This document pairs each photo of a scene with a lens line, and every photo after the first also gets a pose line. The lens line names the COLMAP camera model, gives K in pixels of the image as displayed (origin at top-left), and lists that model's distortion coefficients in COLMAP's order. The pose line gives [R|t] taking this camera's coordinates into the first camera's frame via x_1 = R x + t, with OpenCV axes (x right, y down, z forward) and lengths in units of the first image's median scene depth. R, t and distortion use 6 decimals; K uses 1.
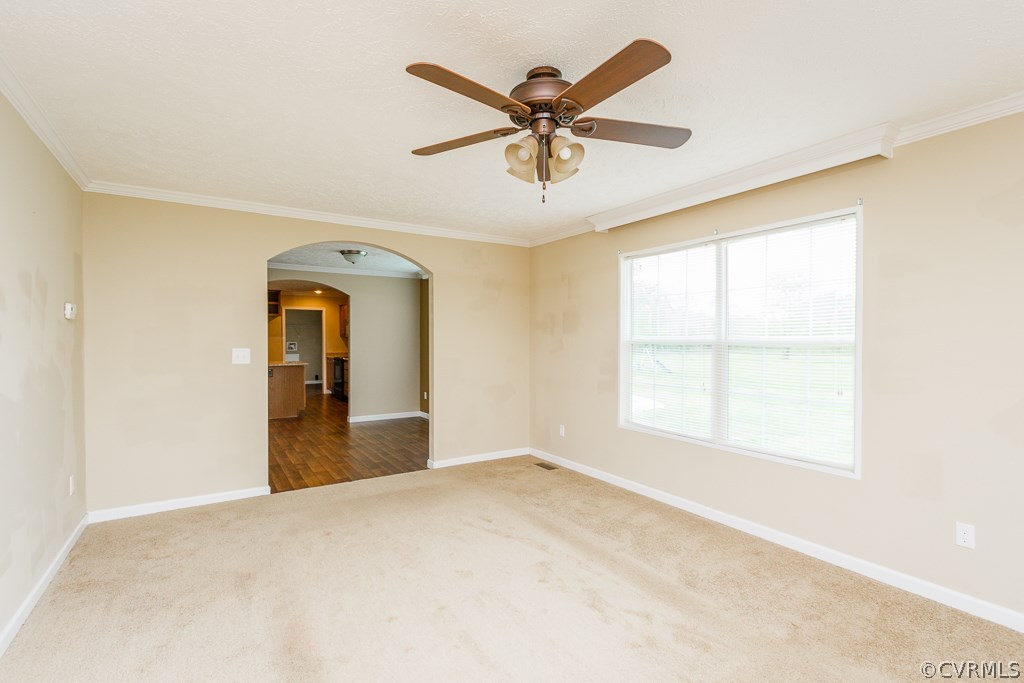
lens RADIAL K [[472.2, 0, 518.5], [0, 472.2, 342.1], [0, 0, 1]] dist [0.001027, -0.000398]
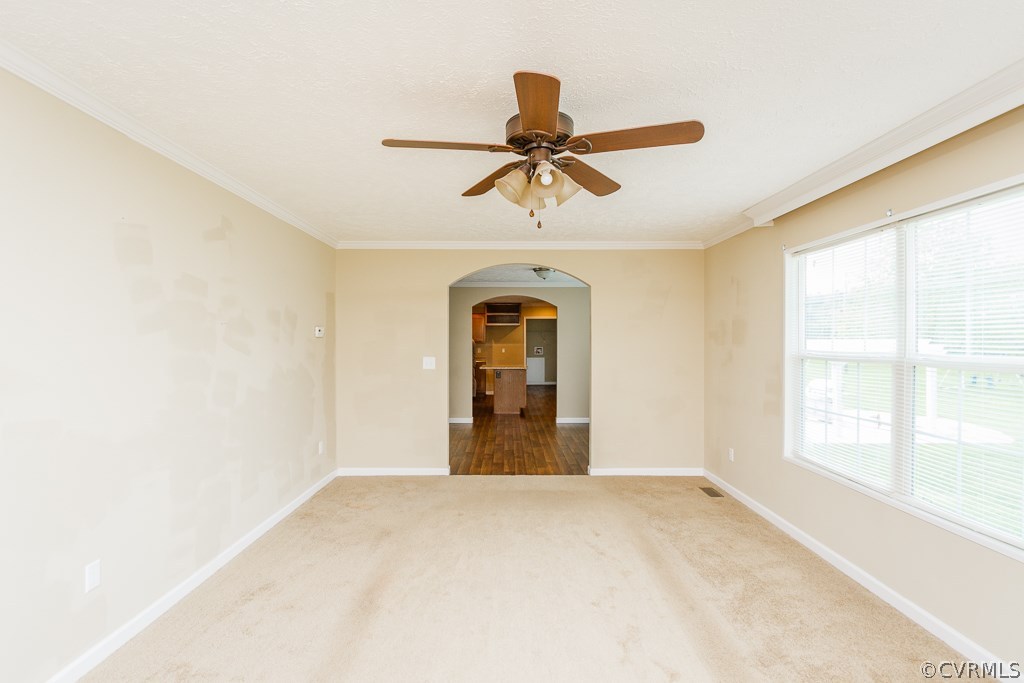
lens RADIAL K [[472.2, 0, 518.5], [0, 472.2, 342.1], [0, 0, 1]] dist [0.001027, -0.000398]
pose [[0.842482, 0.000963, -0.538723, 0.270543], [-0.003397, 0.999988, -0.003525, -0.020800], [0.538714, 0.004799, 0.842475, 0.051493]]
